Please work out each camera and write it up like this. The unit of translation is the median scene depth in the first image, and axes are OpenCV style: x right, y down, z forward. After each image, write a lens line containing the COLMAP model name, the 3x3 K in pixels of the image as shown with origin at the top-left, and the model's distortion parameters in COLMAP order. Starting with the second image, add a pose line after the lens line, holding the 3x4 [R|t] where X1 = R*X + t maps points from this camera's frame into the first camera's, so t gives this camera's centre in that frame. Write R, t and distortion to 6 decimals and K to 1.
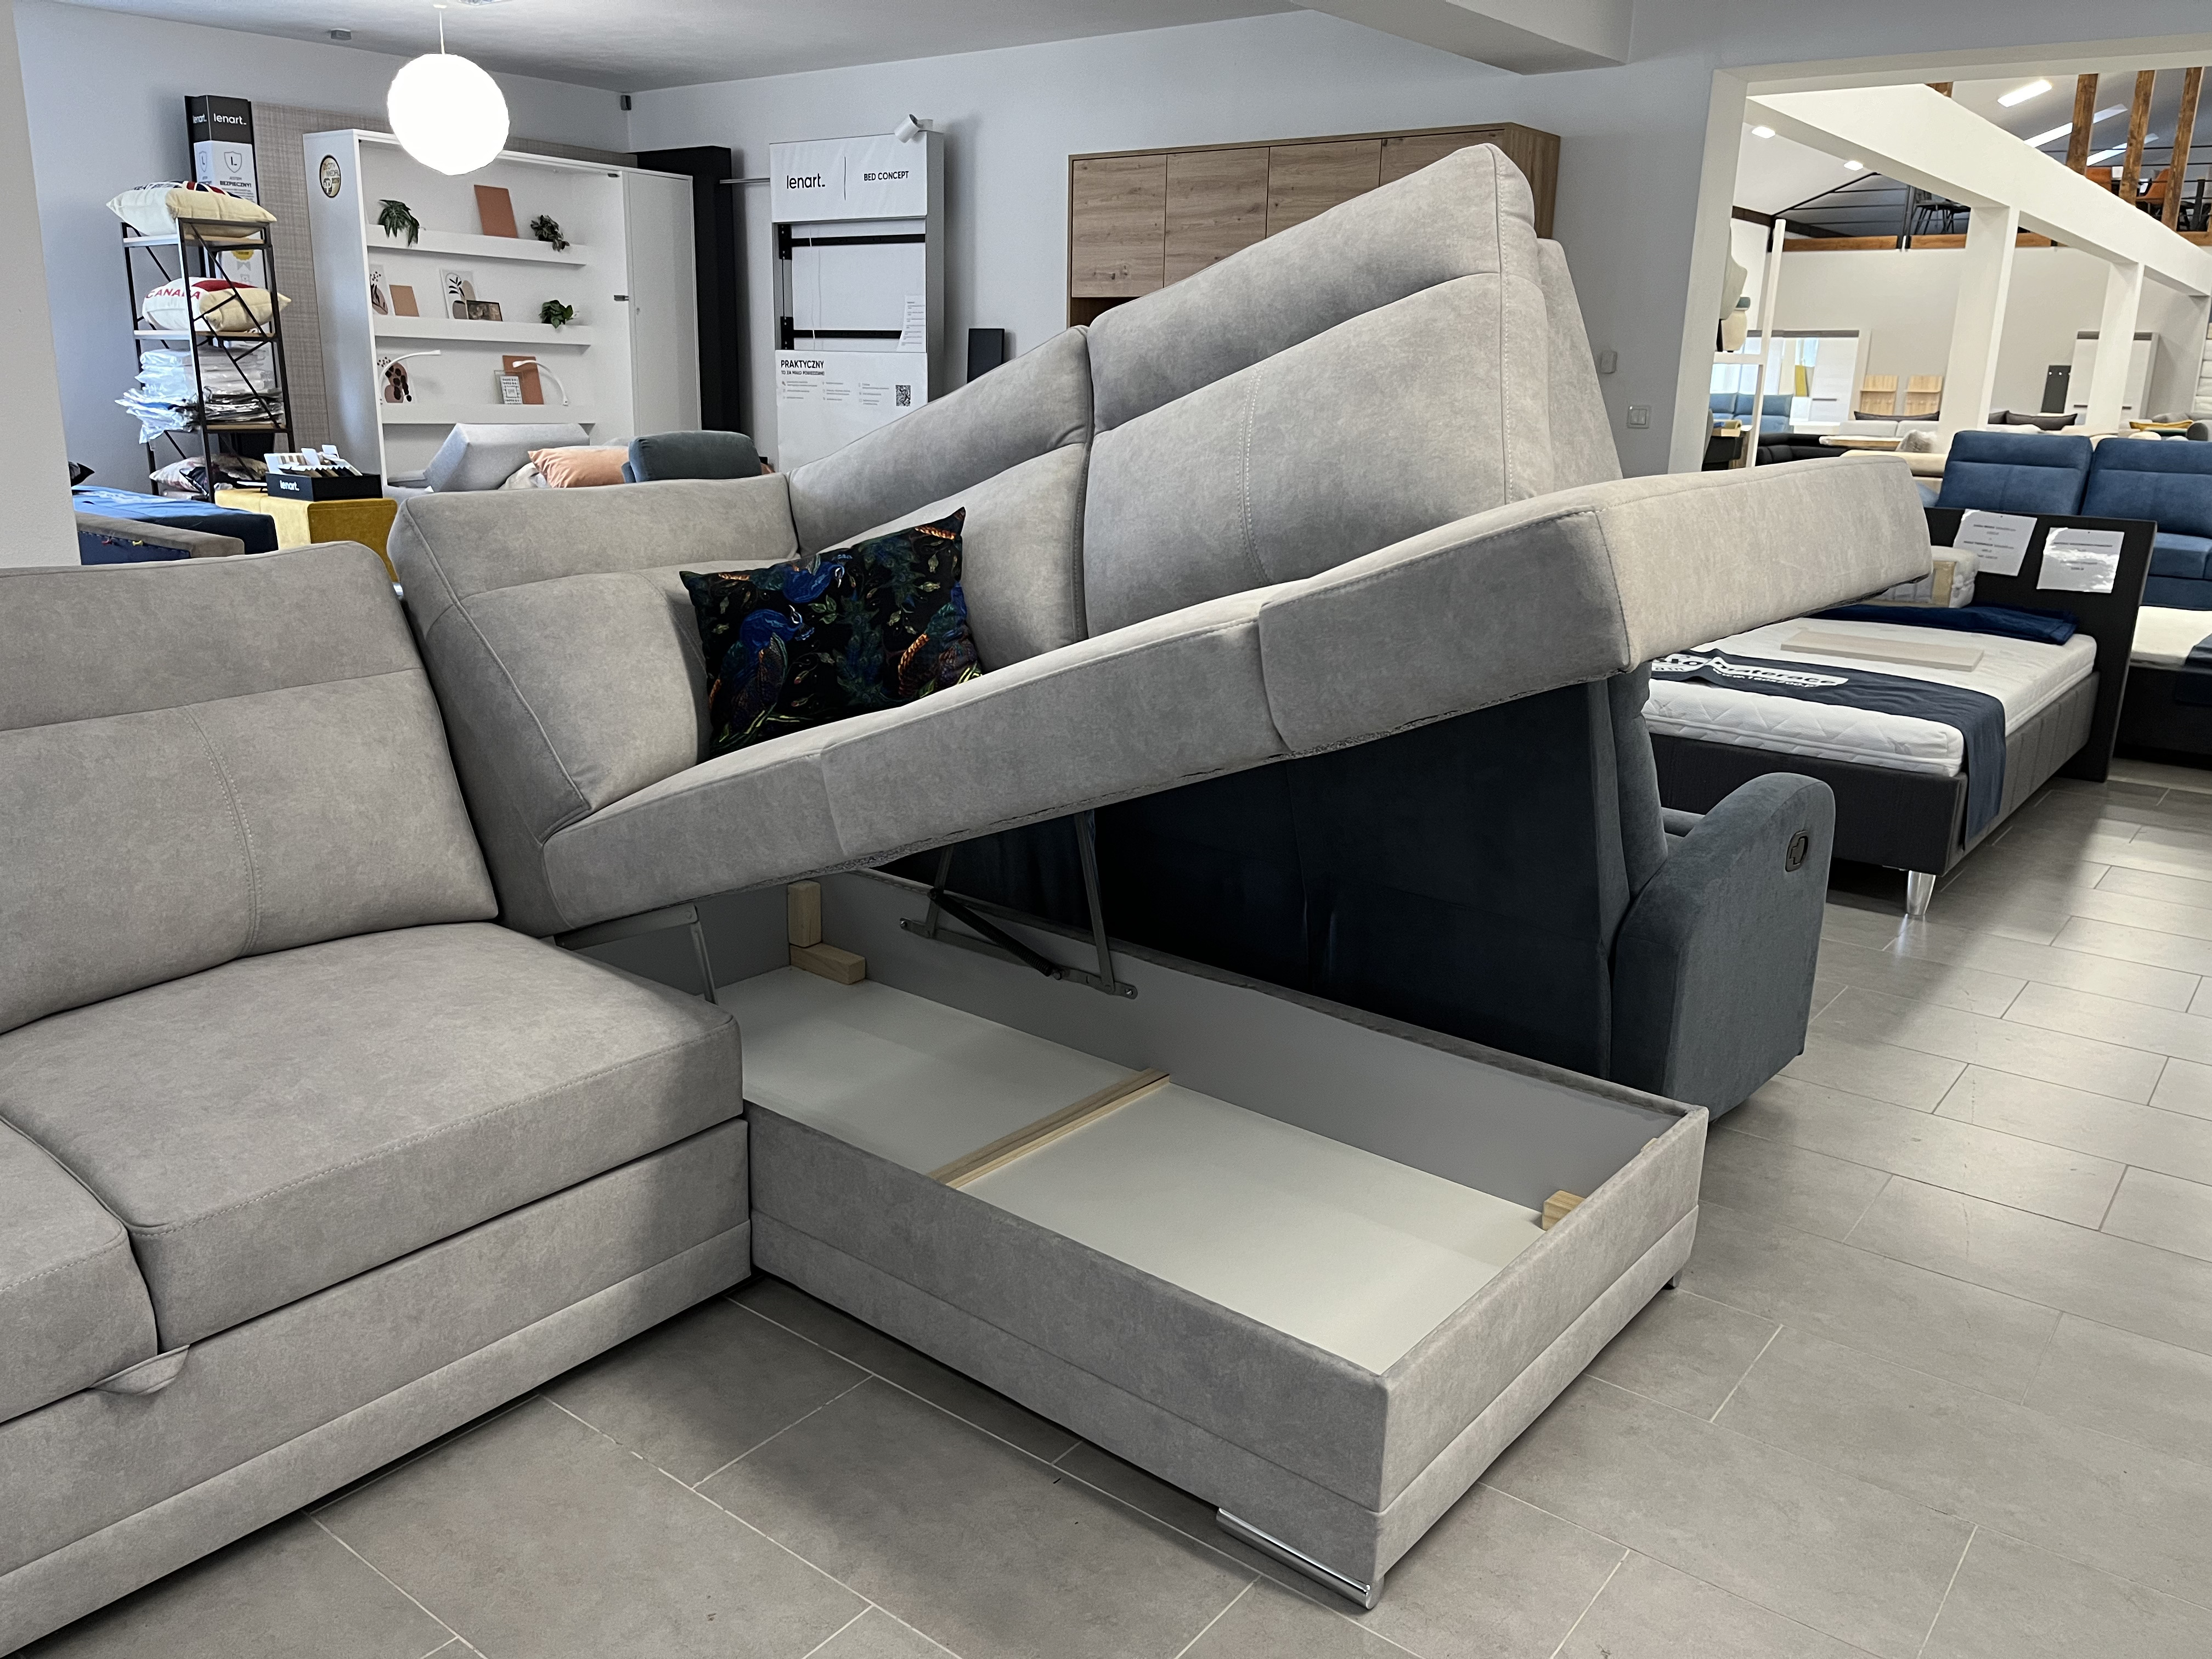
lens RADIAL K [[1710.0, 0, 1125.7], [0, 1710.0, 821.6], [0, 0, 1]] dist [0.073186, -0.116558]
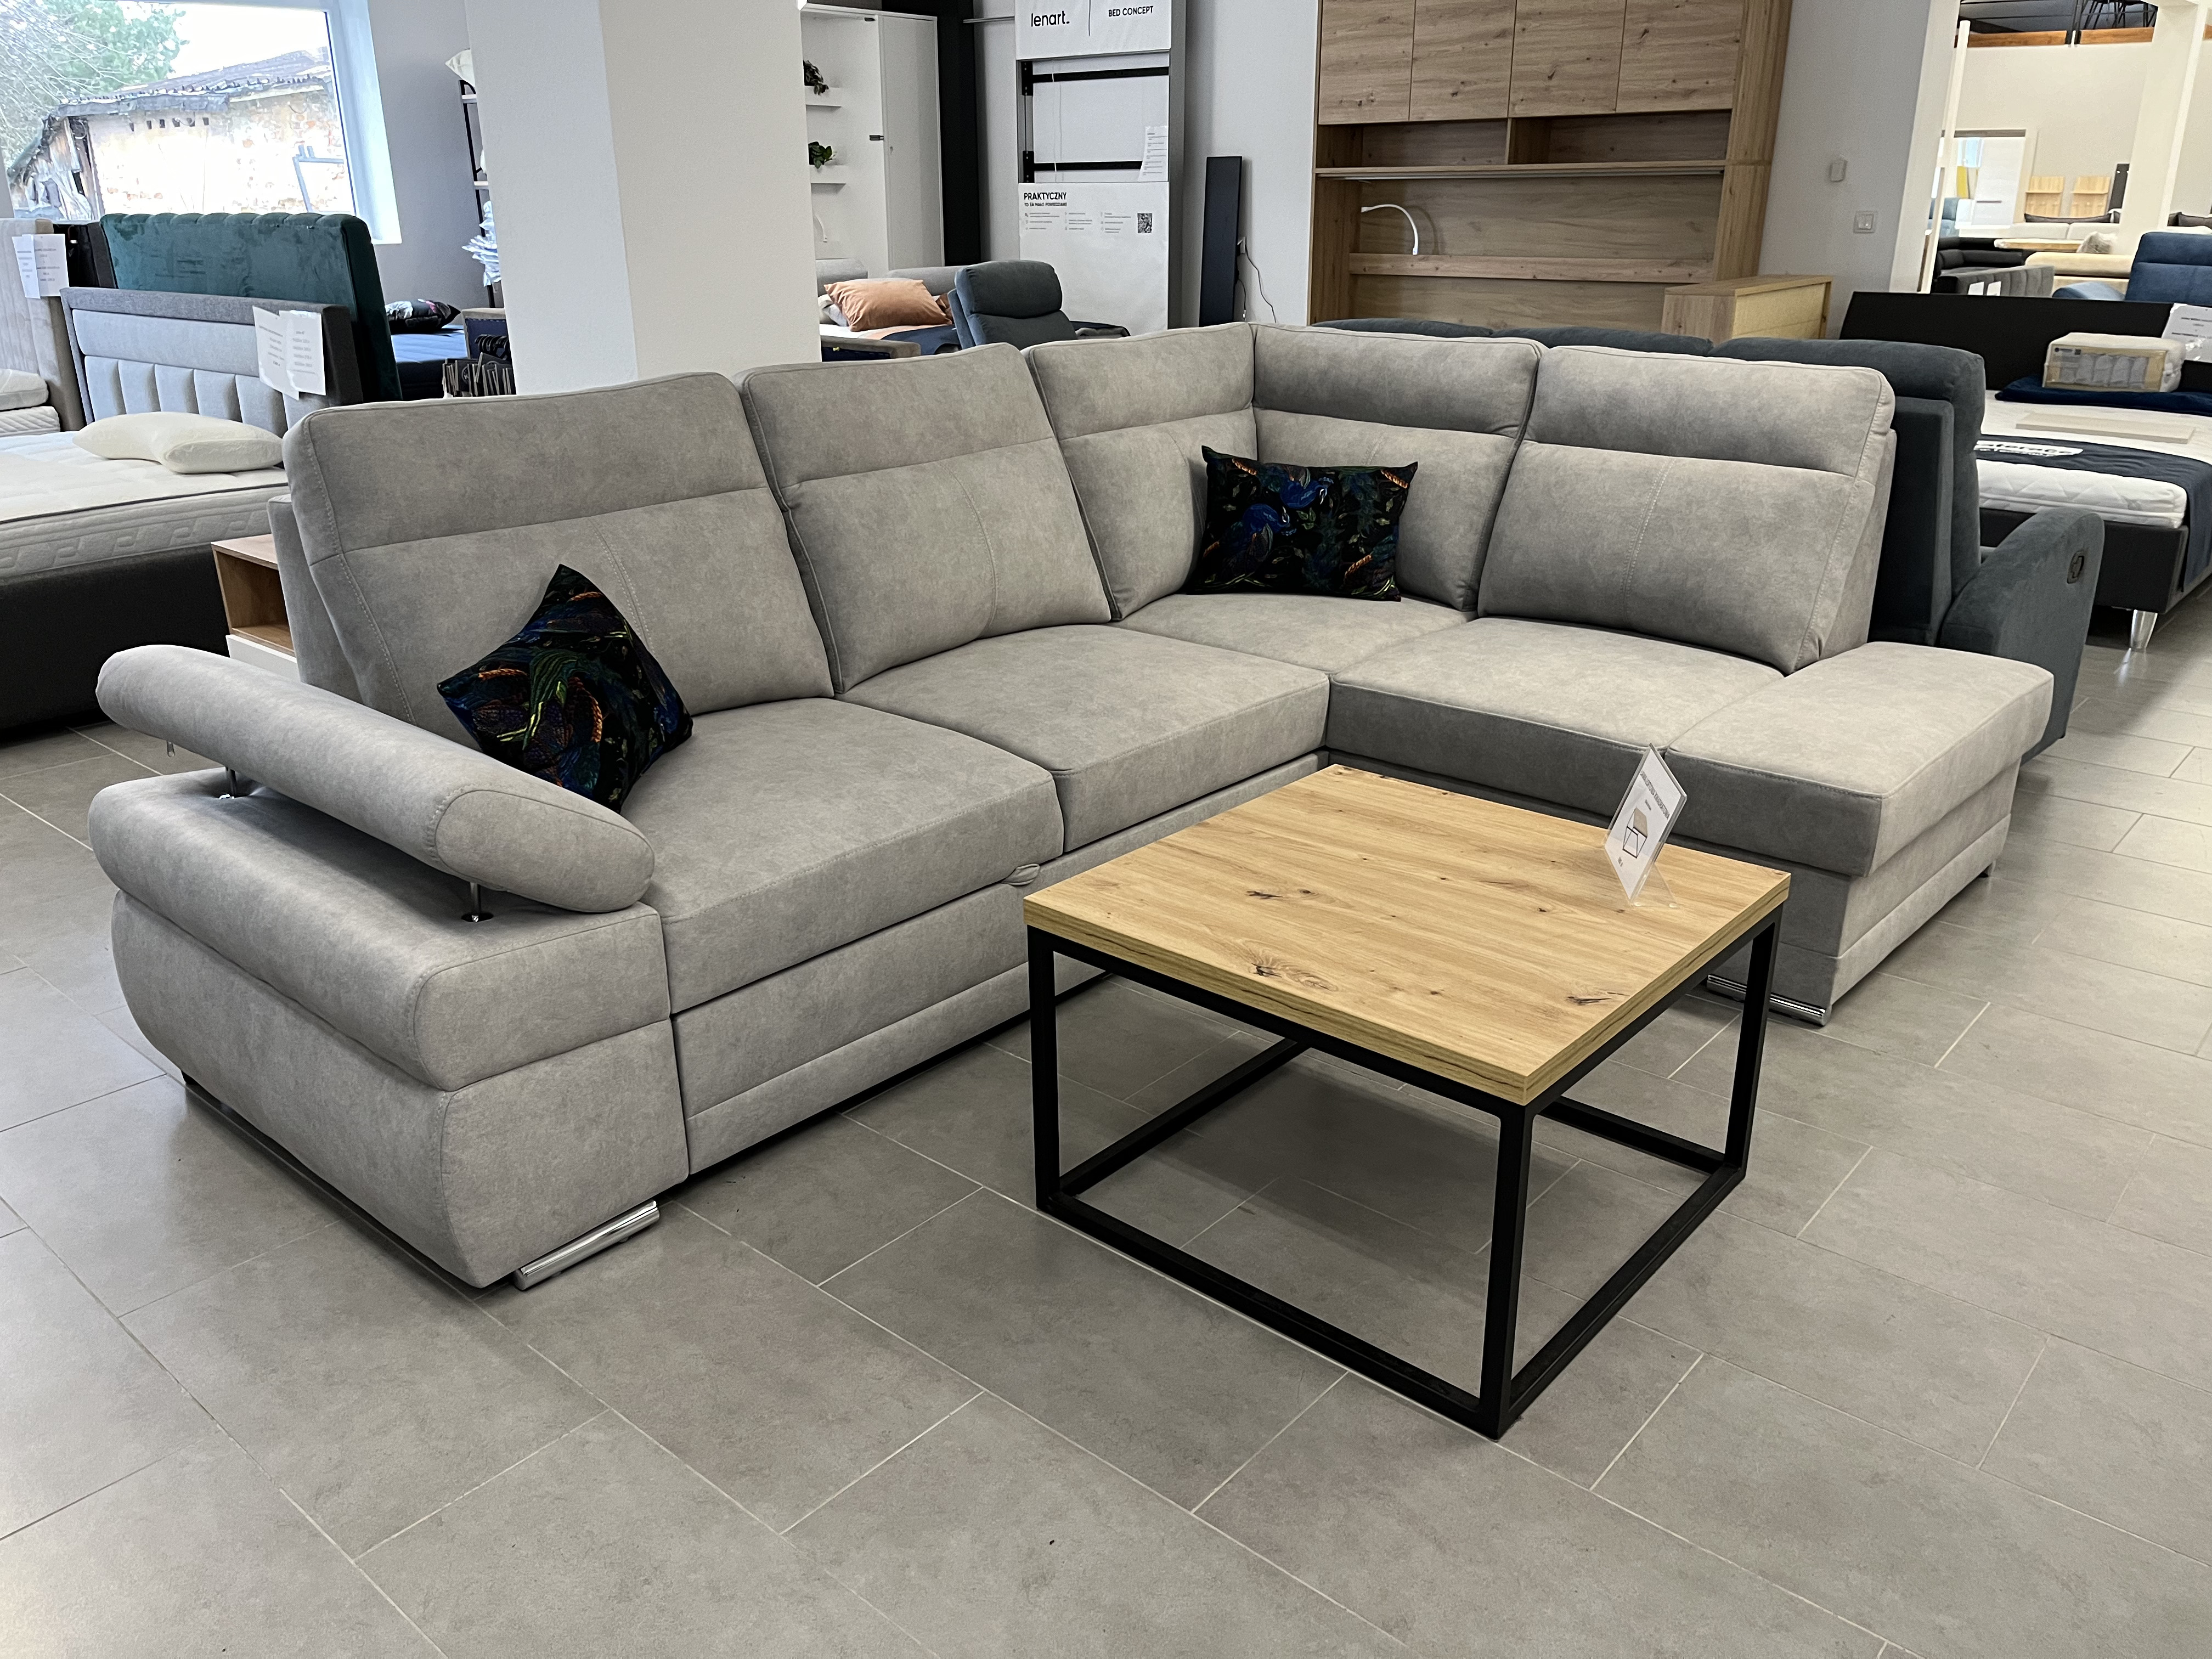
lens RADIAL K [[1691.6, 0, 1125.7], [0, 1691.6, 832.4], [0, 0, 1]] dist [0.072876, -0.108867]
pose [[0.997938, -0.004678, -0.064020, -0.089347], [0.011165, 0.994788, 0.101352, 0.029264], [0.063213, -0.101857, 0.992789, -0.124302]]
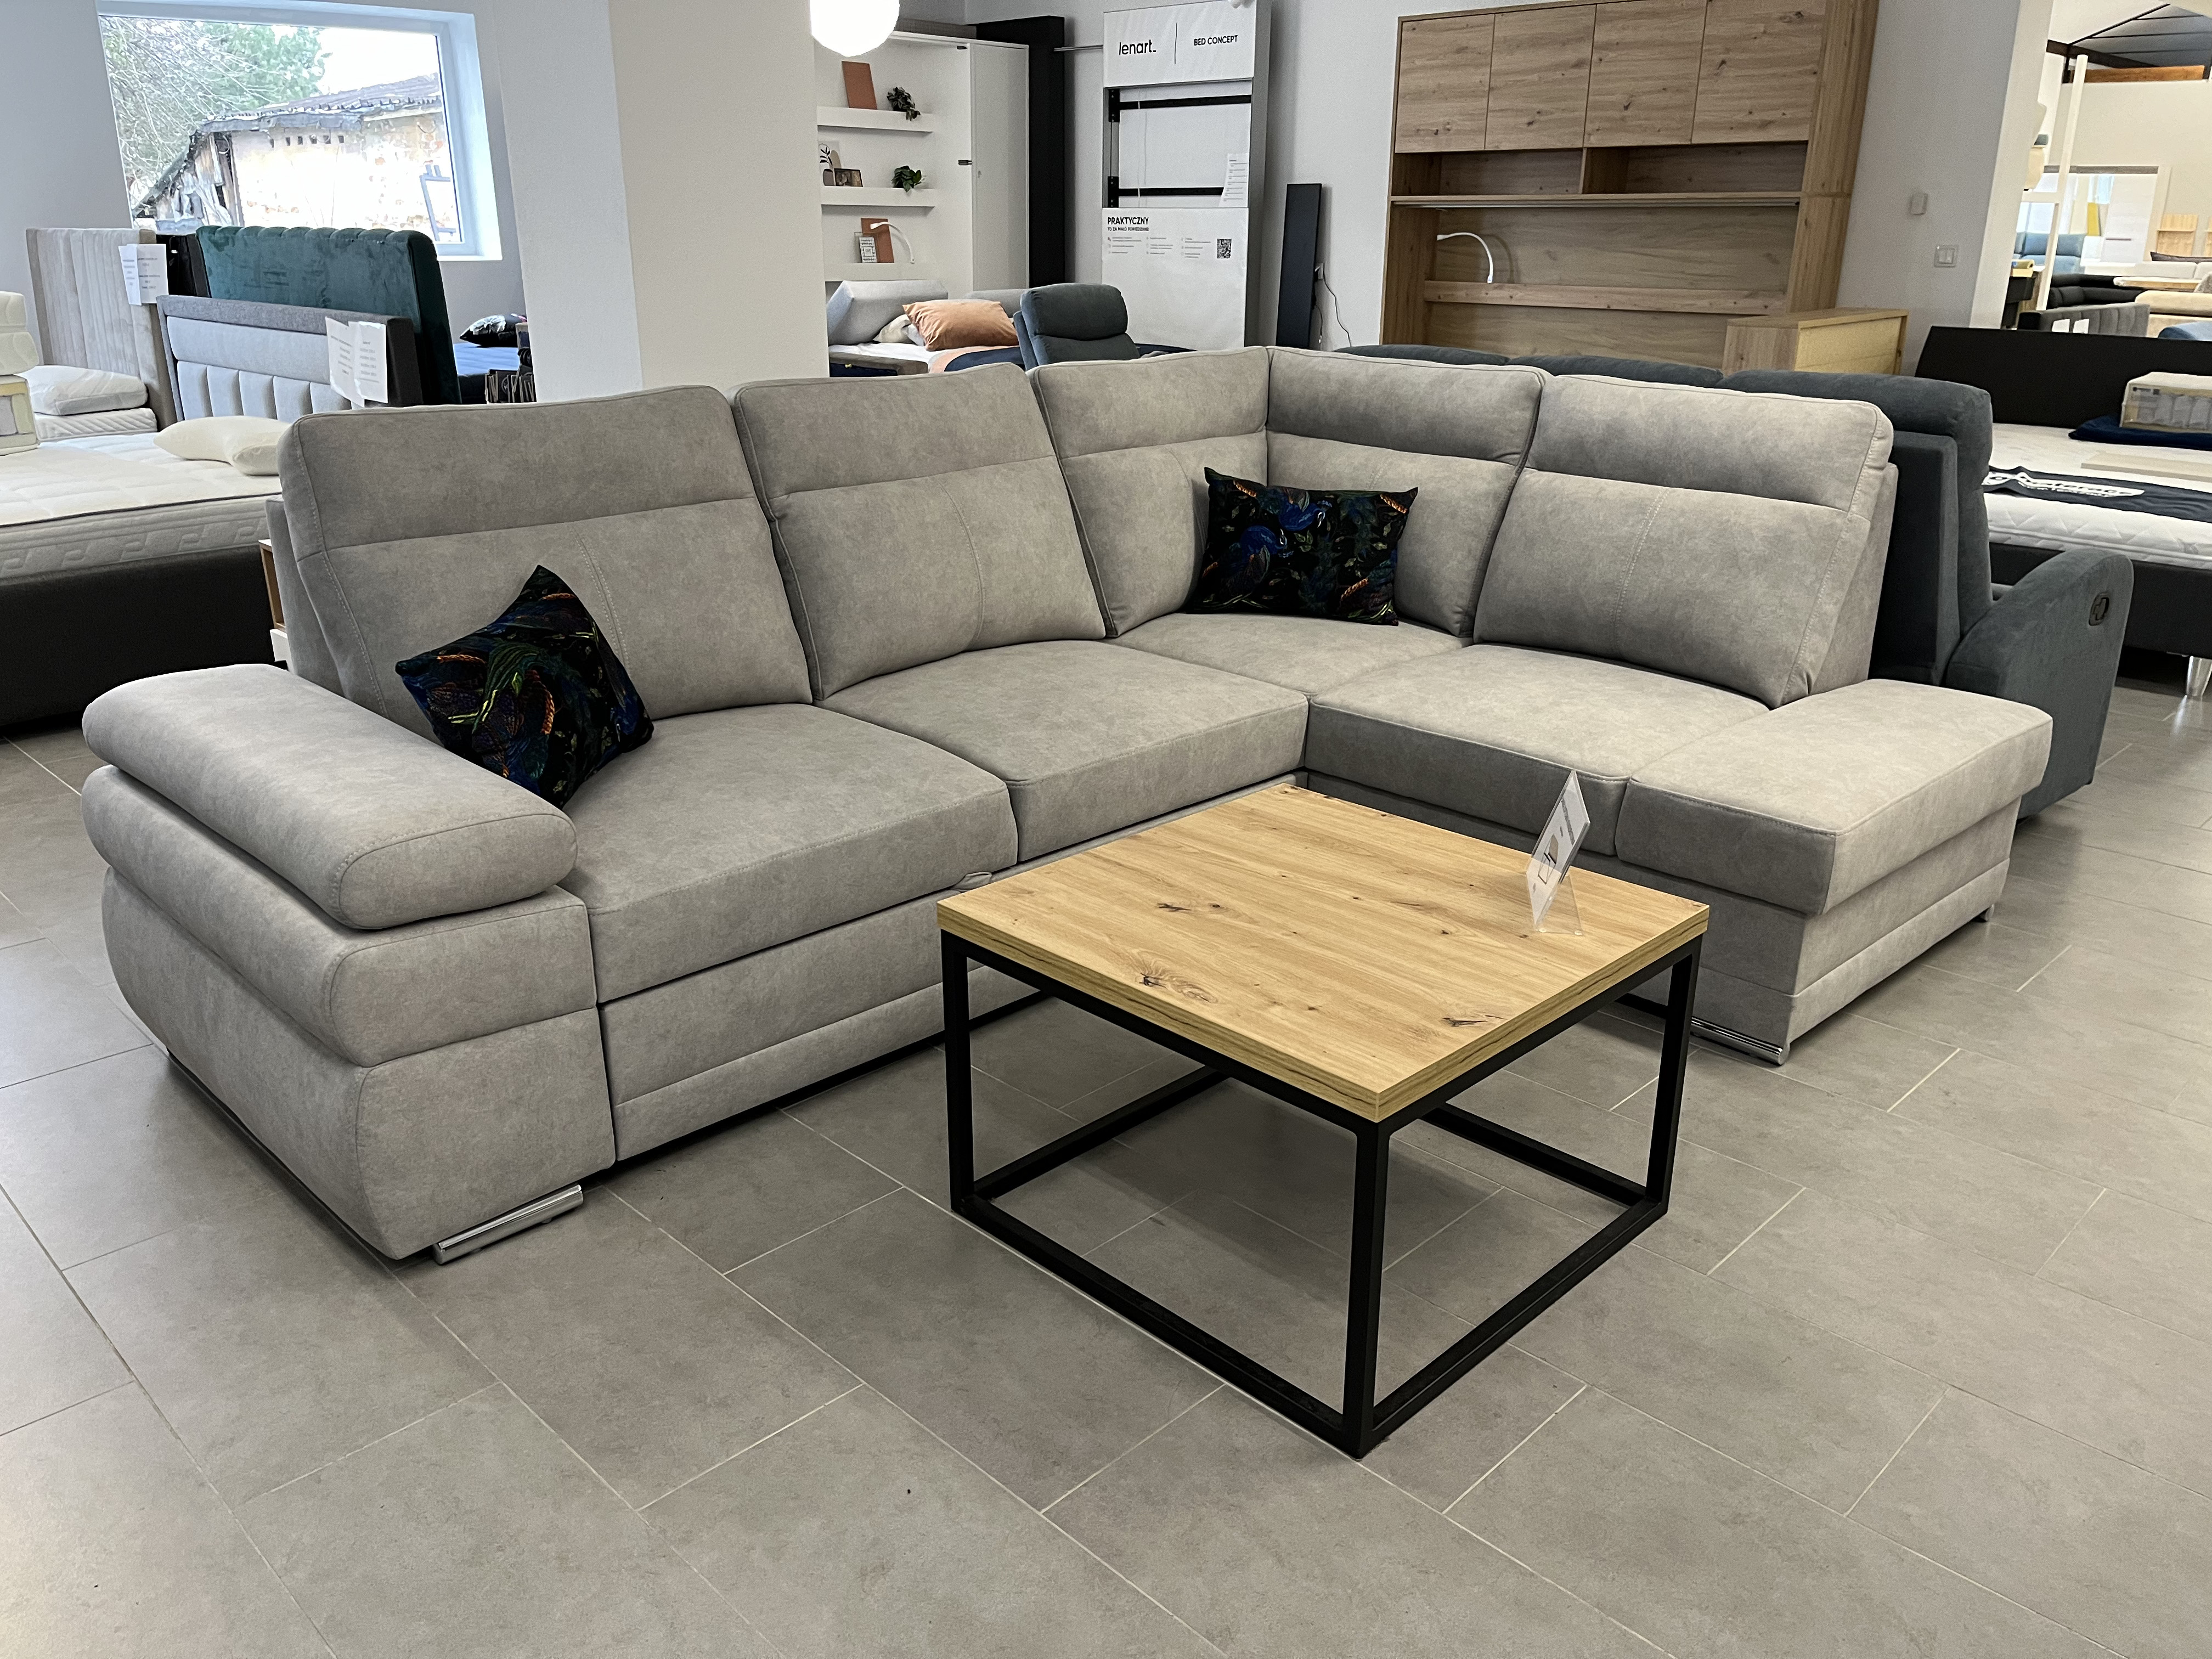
lens RADIAL K [[1695.0, 0, 1119.8], [0, 1695.0, 821.4], [0, 0, 1]] dist [0.072593, -0.108214]
pose [[0.991689, 0.026978, -0.125799, -0.058769], [-0.016675, 0.996472, 0.082250, 0.030655], [0.127574, -0.079469, 0.988640, -0.126141]]
